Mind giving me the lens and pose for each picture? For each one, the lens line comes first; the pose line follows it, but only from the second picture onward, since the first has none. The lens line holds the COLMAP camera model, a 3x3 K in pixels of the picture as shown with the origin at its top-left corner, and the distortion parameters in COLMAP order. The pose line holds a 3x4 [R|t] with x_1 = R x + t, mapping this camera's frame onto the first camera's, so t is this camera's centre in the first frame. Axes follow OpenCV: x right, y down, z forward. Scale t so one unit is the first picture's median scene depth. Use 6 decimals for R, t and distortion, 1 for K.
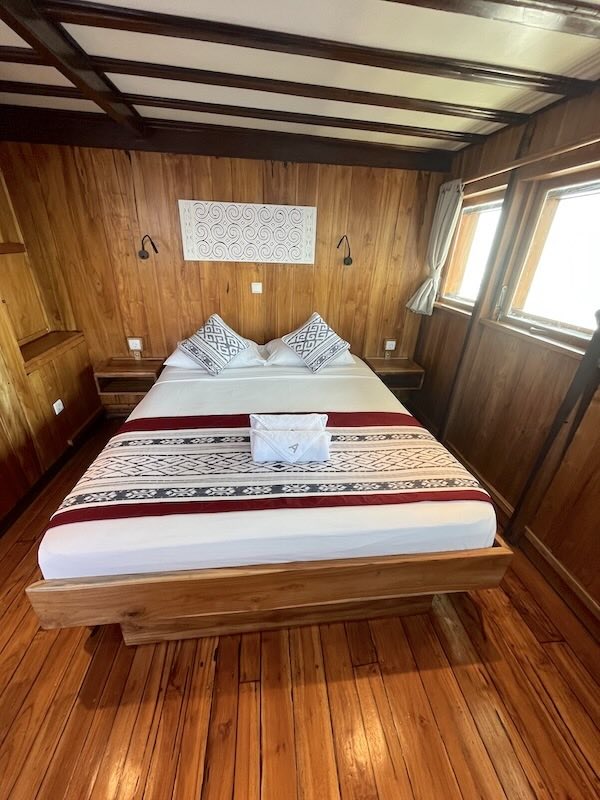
lens RADIAL K [[322.6, 0, 303.1], [0, 322.6, 397.4], [0, 0, 1]] dist [0.000941, -0.000142]
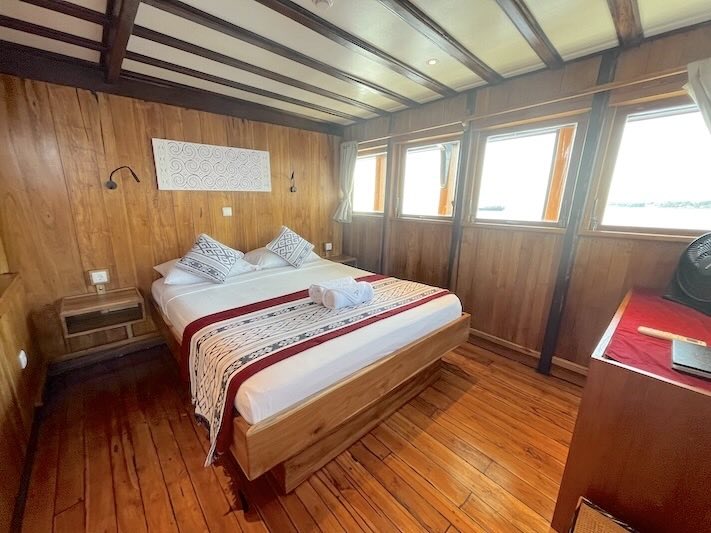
lens RADIAL K [[286.7, 0, 351.5], [0, 286.7, 266.5], [0, 0, 1]] dist [0.000941, -0.000142]
pose [[0.816700, -0.164929, 0.552992, -0.427976], [0.265750, 0.958116, -0.106723, 0.097885], [-0.512229, 0.234118, 0.826323, -0.066982]]
